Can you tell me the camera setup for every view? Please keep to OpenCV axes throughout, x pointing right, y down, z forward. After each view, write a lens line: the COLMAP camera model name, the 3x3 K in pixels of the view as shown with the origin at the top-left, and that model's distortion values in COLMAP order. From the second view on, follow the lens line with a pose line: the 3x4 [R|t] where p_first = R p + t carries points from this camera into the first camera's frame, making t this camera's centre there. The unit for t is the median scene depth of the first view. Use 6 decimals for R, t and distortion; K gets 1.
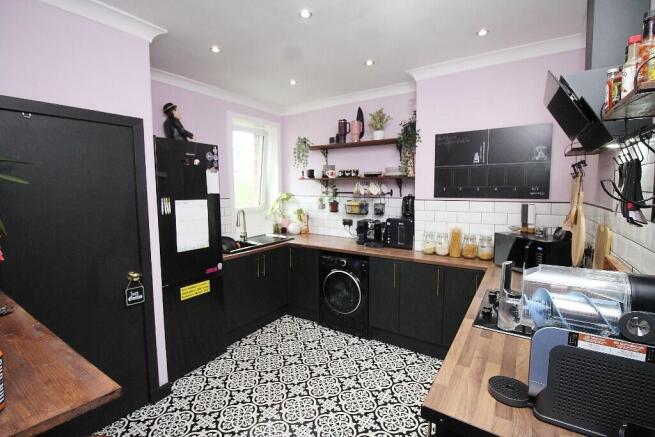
lens RADIAL K [[319.6, 0, 323.2], [0, 319.6, 216.2], [0, 0, 1]] dist [-0.005268, -0.001028]
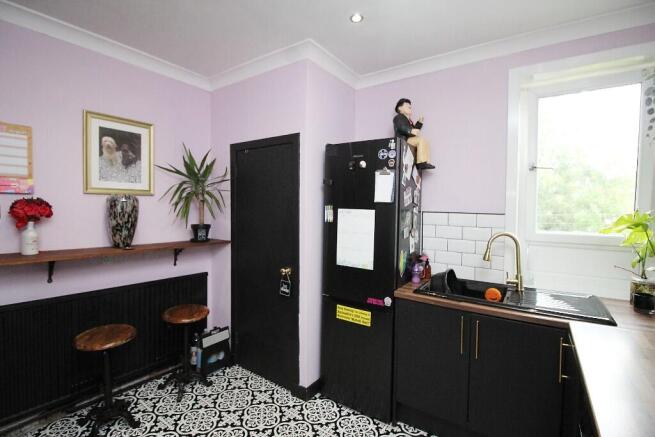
lens RADIAL K [[319.6, 0, 323.2], [0, 319.6, 216.2], [0, 0, 1]] dist [-0.005268, -0.001028]
pose [[-0.051350, 0.031481, -0.998184, 0.454725], [-0.101794, 0.994132, 0.036590, -0.054386], [0.993479, 0.103488, -0.047844, 0.962311]]
